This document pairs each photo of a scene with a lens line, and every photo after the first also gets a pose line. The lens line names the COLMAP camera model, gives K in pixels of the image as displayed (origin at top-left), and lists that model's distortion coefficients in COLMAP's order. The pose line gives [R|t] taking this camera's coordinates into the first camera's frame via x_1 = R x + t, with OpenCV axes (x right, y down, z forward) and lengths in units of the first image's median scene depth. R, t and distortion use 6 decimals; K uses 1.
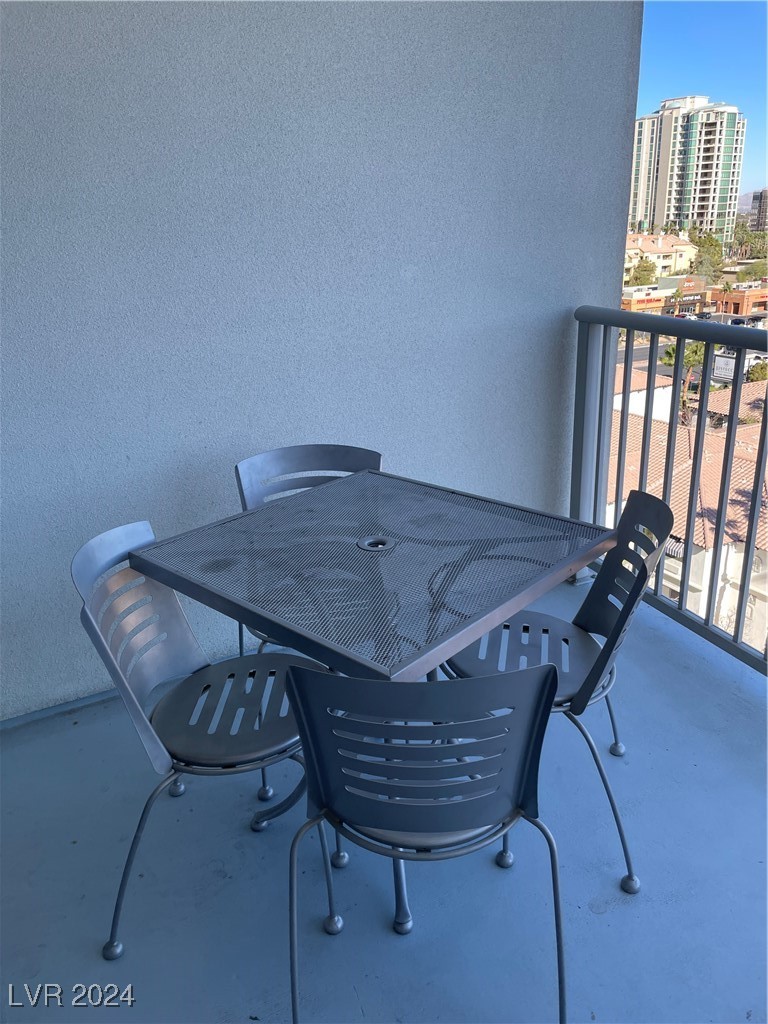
lens RADIAL K [[773.4, 0, 382.8], [0, 773.4, 500.5], [0, 0, 1]] dist [0.074677, -0.105008]
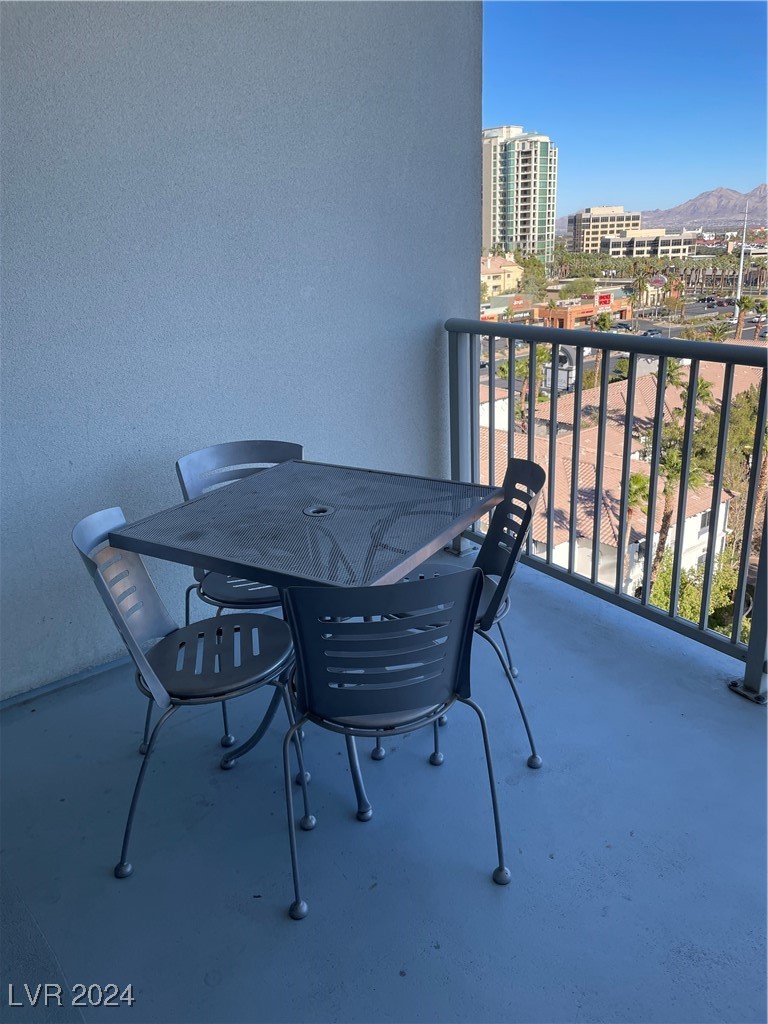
lens RADIAL K [[773.4, 0, 385.0], [0, 773.4, 504.1], [0, 0, 1]] dist [0.074677, -0.105008]
pose [[0.980392, -0.069983, 0.184213, -0.095865], [0.074061, 0.997136, -0.015345, 0.052364], [-0.182612, 0.028687, 0.982766, -0.164030]]
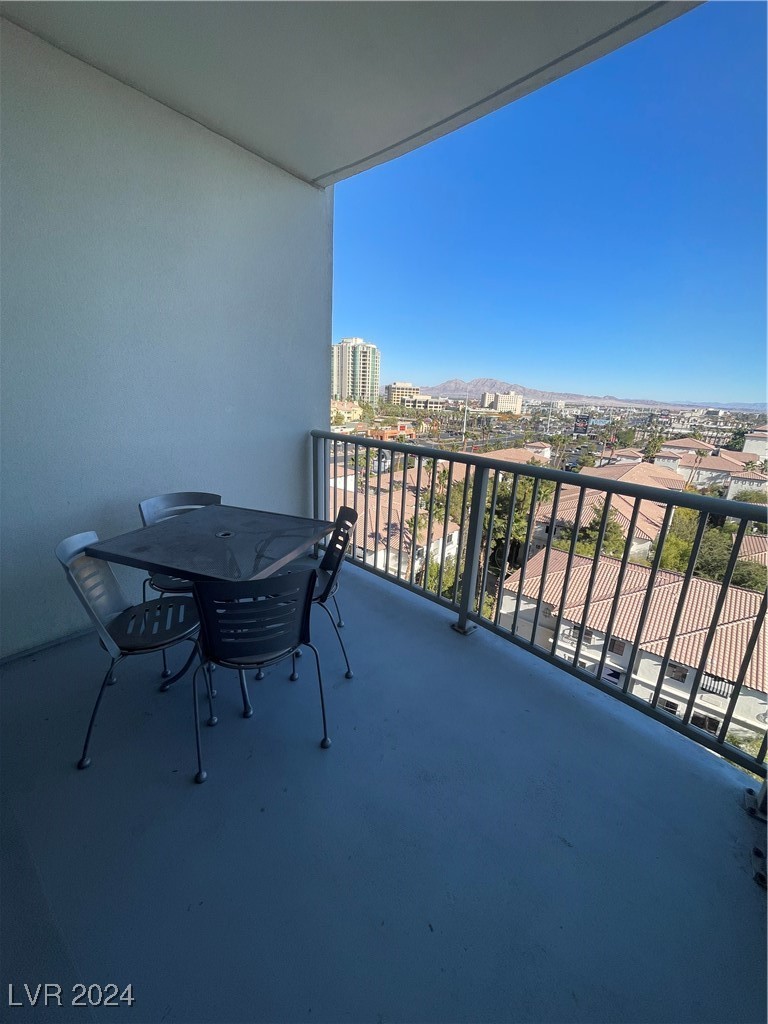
lens RADIAL K [[410.4, 0, 382.5], [0, 410.4, 508.6], [0, 0, 1]] dist [-0.004729, 0.000326]
pose [[0.914351, -0.038797, 0.403060, -0.047299], [0.064739, 0.996602, -0.050934, 0.050918], [-0.399714, 0.072665, 0.913755, -0.136112]]
